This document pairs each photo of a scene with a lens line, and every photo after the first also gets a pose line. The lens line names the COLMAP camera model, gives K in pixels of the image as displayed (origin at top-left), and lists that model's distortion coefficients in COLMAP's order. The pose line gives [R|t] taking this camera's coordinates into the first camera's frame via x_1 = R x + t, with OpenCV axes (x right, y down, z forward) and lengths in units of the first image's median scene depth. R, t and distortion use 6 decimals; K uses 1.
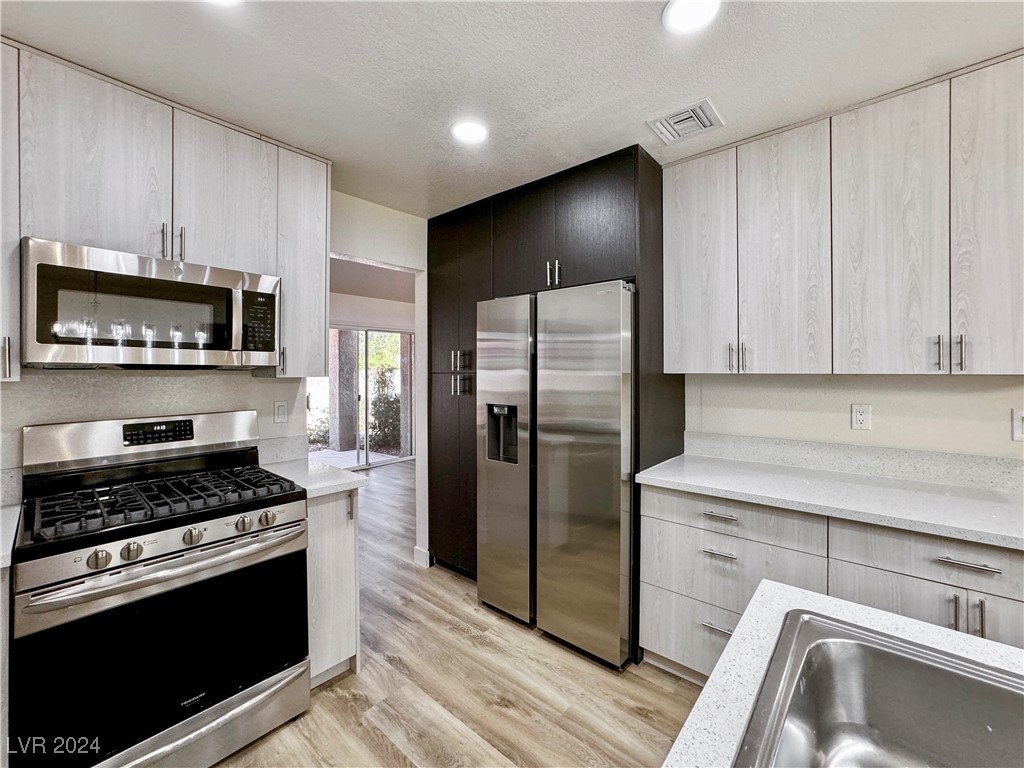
lens RADIAL K [[416.1, 0, 512.7], [0, 416.1, 377.1], [0, 0, 1]] dist [0.002451, 0.000683]
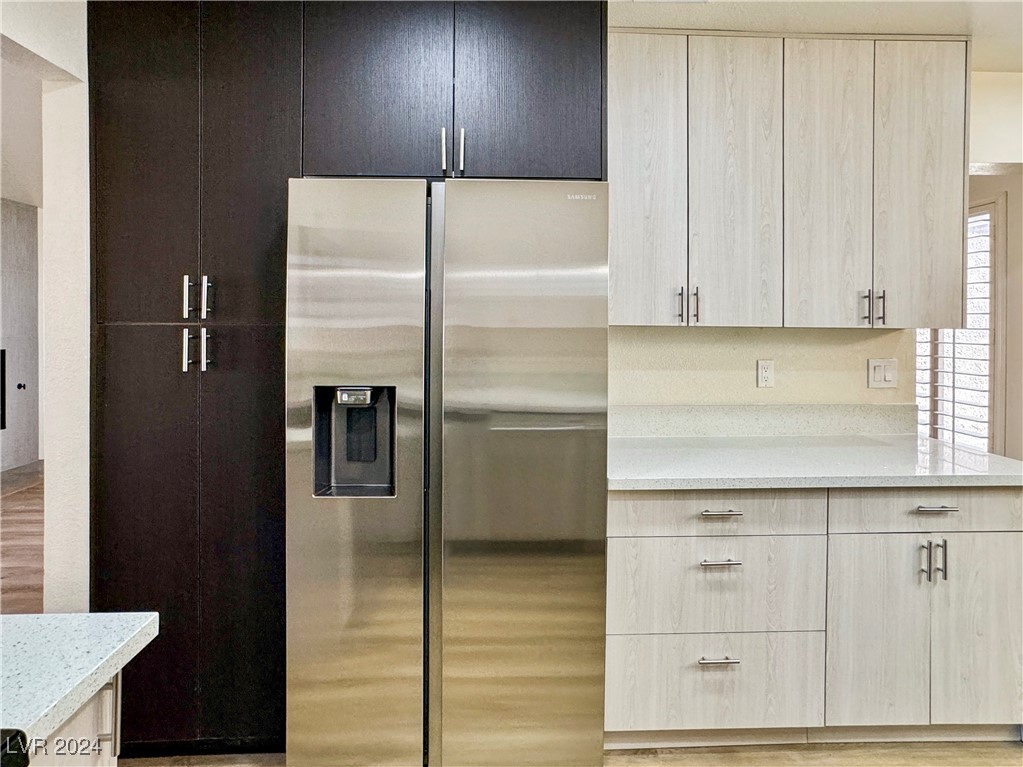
lens RADIAL K [[604.7, 0, 504.7], [0, 604.7, 328.2], [0, 0, 1]] dist [-0.013324, 0.000145]
pose [[0.739674, -0.001140, 0.672964, -0.520323], [0.000675, 0.999999, 0.000952, -0.006693], [-0.672965, -0.000250, 0.739675, 0.436255]]
